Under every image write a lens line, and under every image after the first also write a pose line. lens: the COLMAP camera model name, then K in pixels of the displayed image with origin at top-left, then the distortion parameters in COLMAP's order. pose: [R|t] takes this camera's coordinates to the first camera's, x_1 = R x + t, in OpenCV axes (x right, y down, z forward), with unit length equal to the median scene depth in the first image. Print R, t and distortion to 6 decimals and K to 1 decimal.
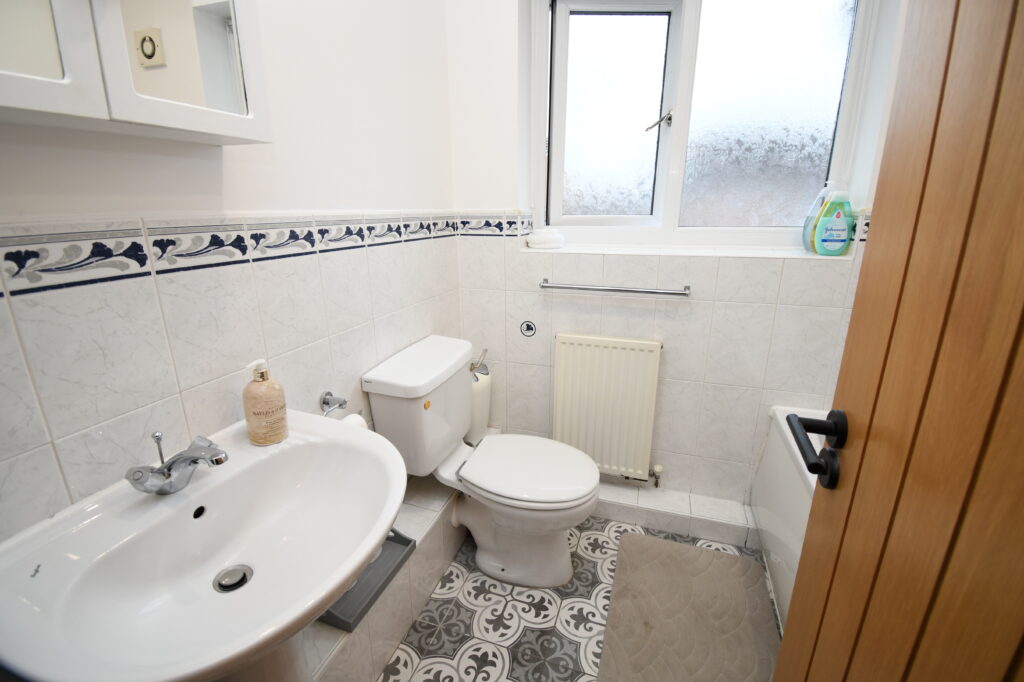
lens RADIAL K [[444.4, 0, 512.0], [0, 444.4, 341.0], [0, 0, 1]] dist [0.017326, -0.024687]
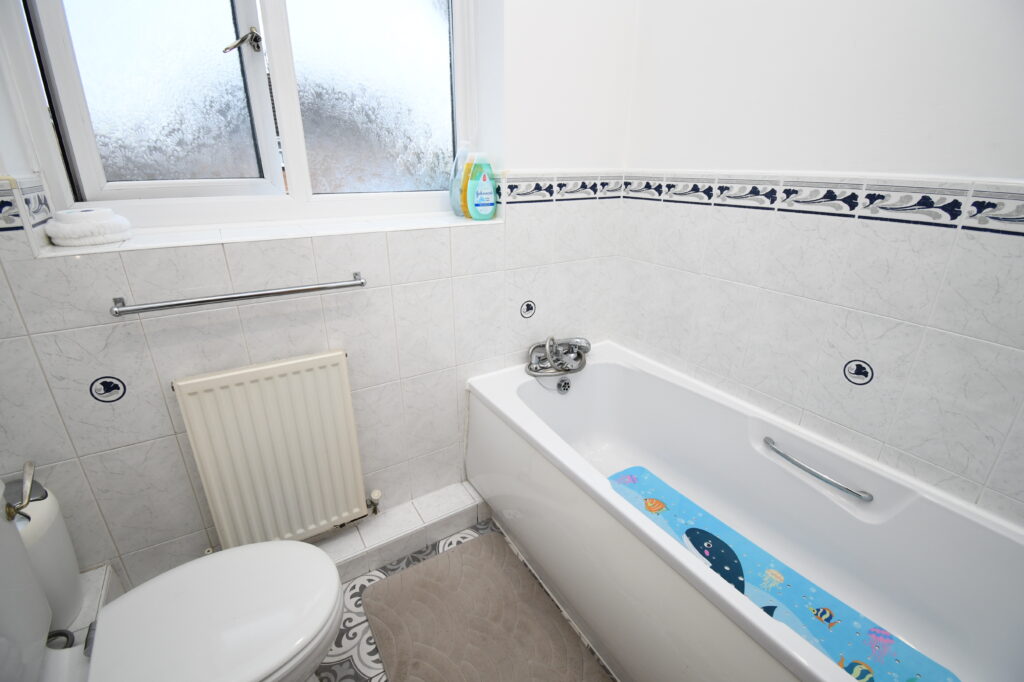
lens RADIAL K [[444.4, 0, 512.0], [0, 444.4, 341.0], [0, 0, 1]] dist [0.017326, -0.024687]
pose [[0.633819, -0.275737, 0.722663, -0.029480], [0.214844, 0.960295, 0.177976, -0.080996], [-0.743045, 0.042456, 0.667894, 0.256052]]
